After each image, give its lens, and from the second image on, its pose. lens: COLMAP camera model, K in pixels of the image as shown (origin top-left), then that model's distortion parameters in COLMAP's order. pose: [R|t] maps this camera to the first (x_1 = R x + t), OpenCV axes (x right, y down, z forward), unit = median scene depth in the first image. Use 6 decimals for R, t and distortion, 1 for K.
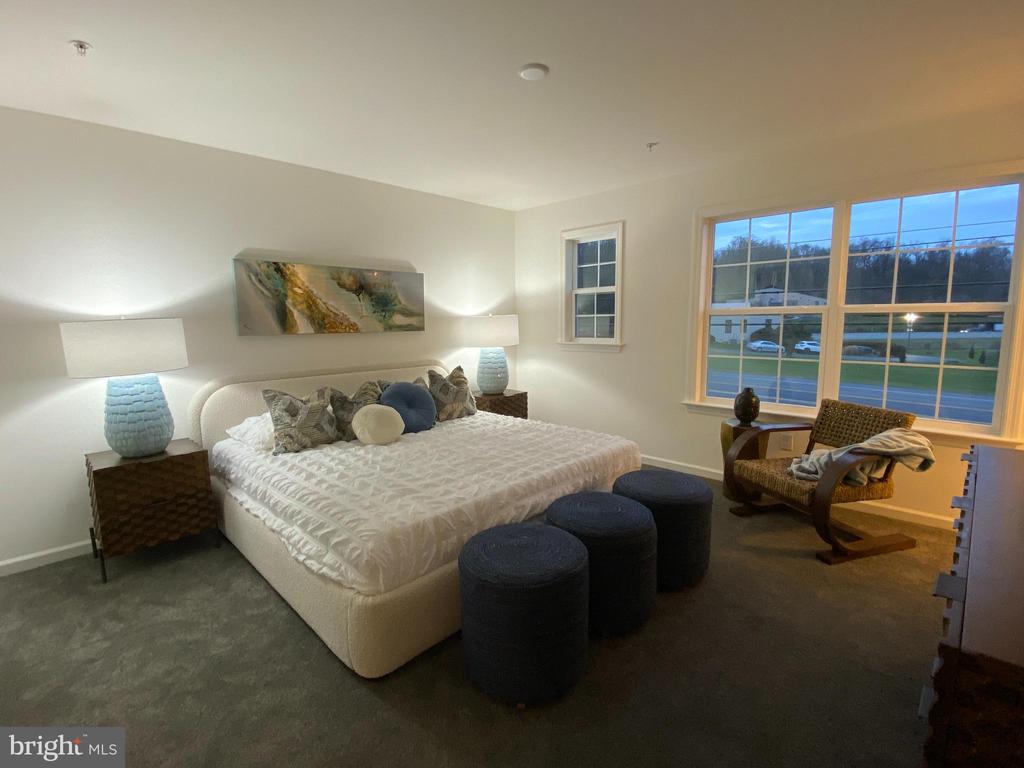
lens RADIAL K [[492.9, 0, 517.0], [0, 492.9, 382.4], [0, 0, 1]] dist [-0.004687, -0.002417]
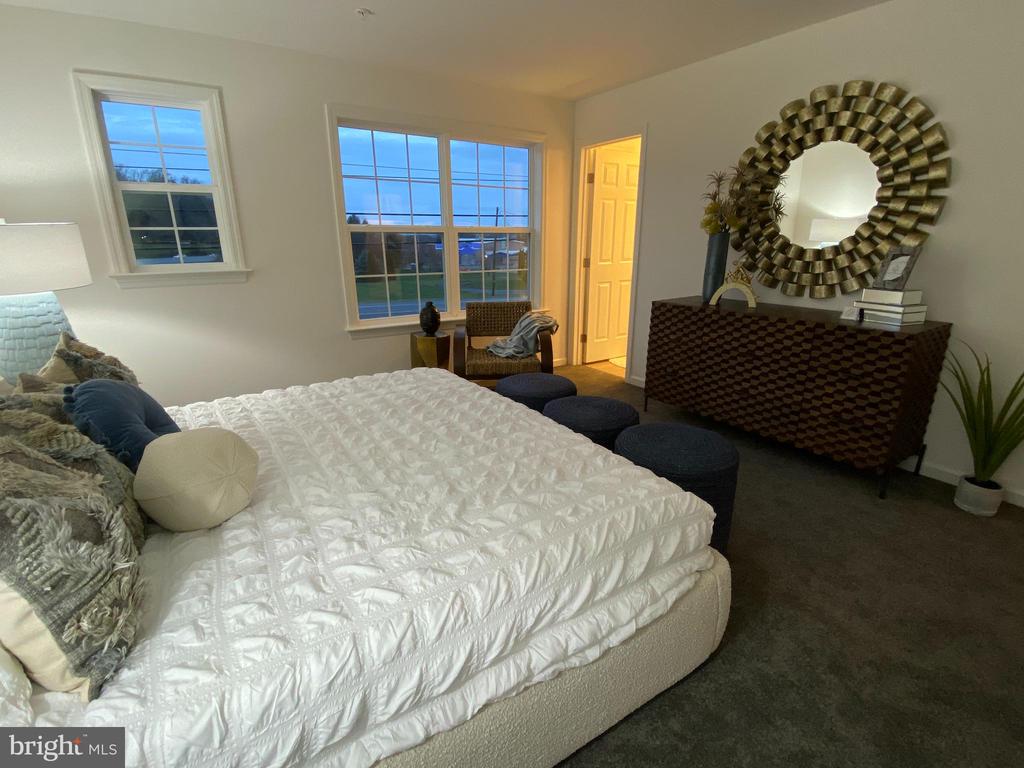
lens RADIAL K [[492.9, 0, 516.5], [0, 492.9, 387.8], [0, 0, 1]] dist [-0.004687, -0.002417]
pose [[0.233952, -0.276643, 0.932060, -0.430713], [0.119577, 0.959573, 0.254795, -0.047215], [-0.964867, 0.051843, 0.257575, 0.424796]]
